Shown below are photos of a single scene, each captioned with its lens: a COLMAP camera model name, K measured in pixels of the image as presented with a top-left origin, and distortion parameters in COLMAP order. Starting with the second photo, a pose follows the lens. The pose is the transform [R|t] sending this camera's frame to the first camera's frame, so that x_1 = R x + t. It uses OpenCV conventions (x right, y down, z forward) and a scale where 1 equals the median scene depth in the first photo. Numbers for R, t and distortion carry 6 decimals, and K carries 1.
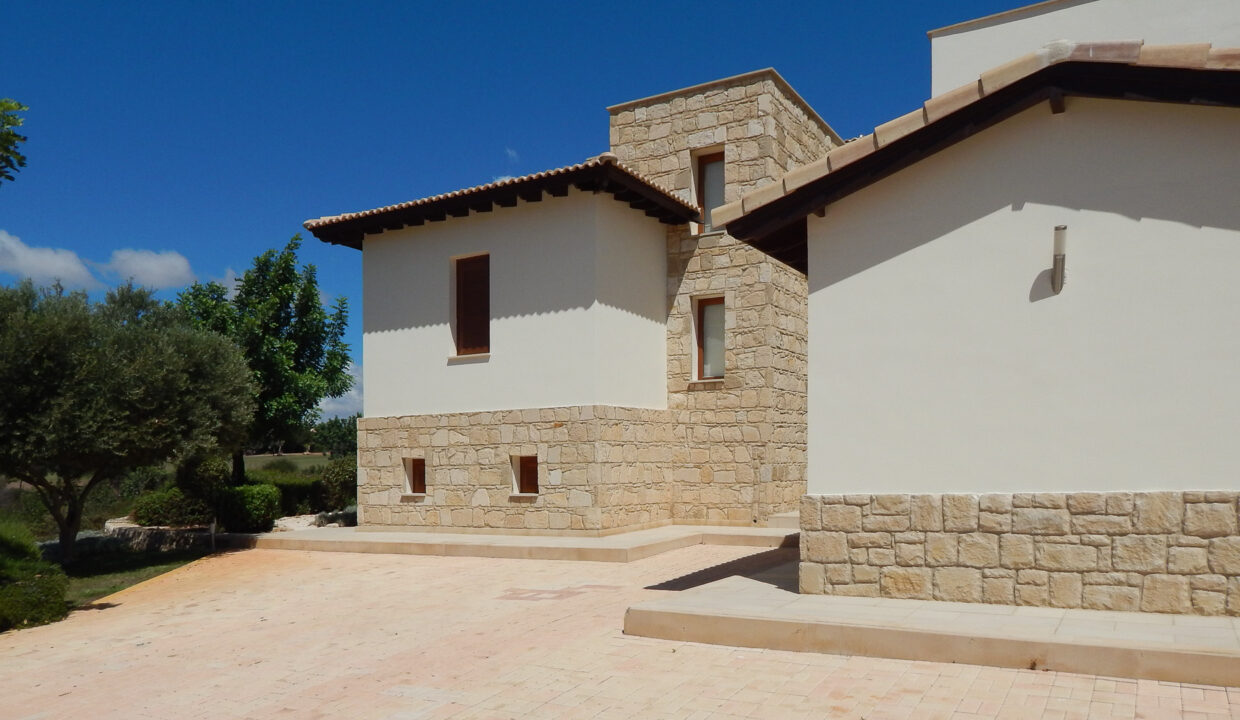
lens RADIAL K [[861.6, 0, 622.4], [0, 861.6, 486.5], [0, 0, 1]] dist [-0.001103, 0.000833]
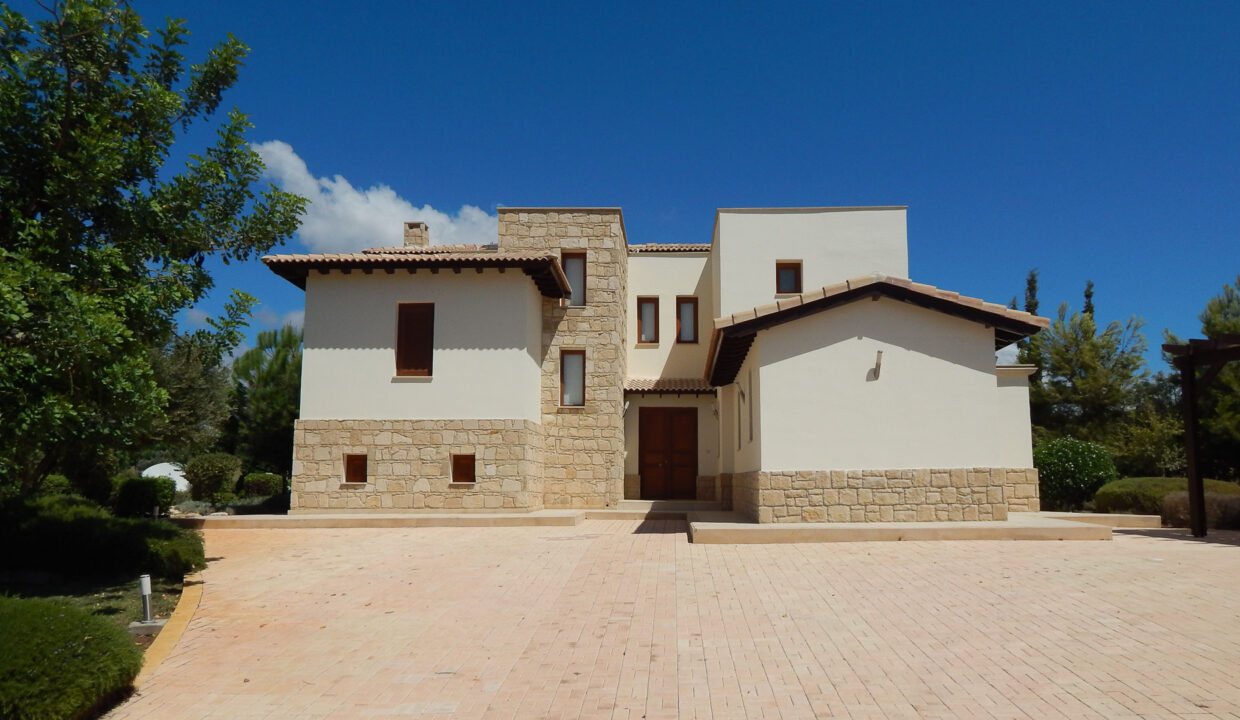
lens RADIAL K [[840.9, 0, 615.9], [0, 840.9, 394.0], [0, 0, 1]] dist [0.002187, 0.001142]
pose [[0.884840, 0.069276, 0.460716, -0.495521], [-0.002818, 0.989661, -0.143399, 0.057337], [-0.465887, 0.125587, 0.875887, -0.265235]]
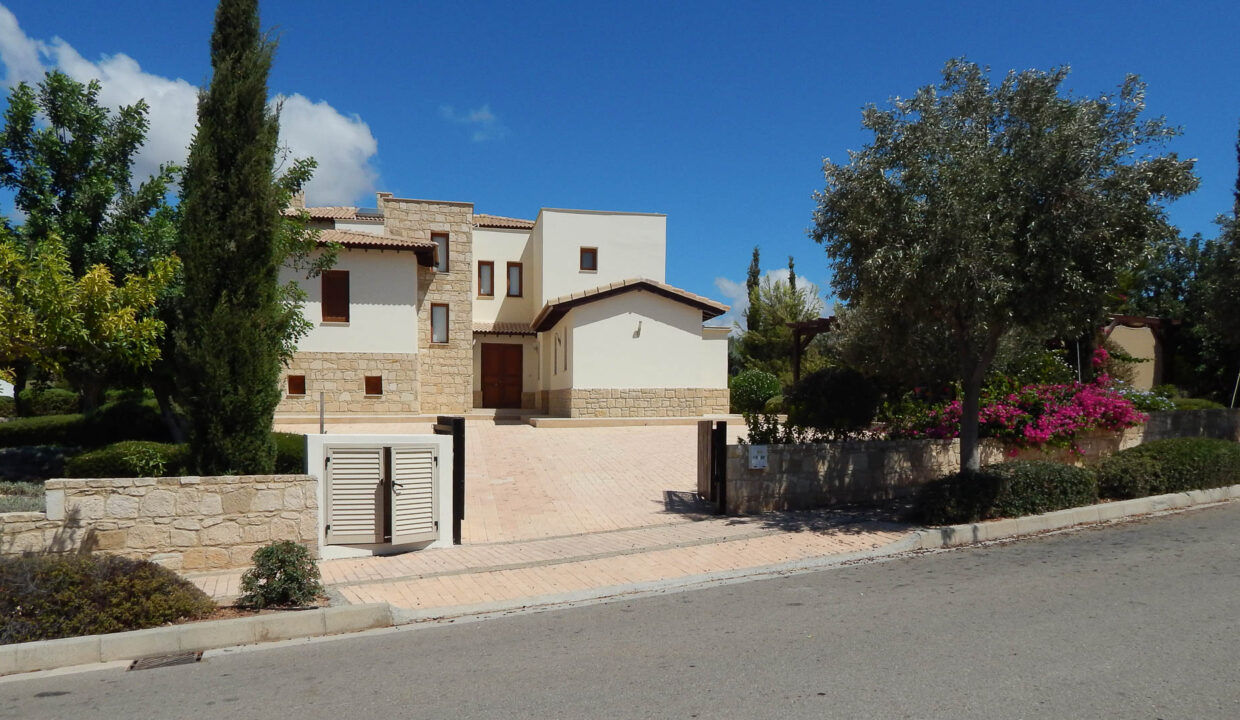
lens RADIAL K [[854.3, 0, 616.9], [0, 854.3, 425.7], [0, 0, 1]] dist [-0.001640, -0.000511]
pose [[0.740086, 0.004969, 0.672494, -0.995154], [0.003288, 0.999934, -0.011008, 0.100605], [-0.672504, 0.010358, 0.740021, -0.825824]]
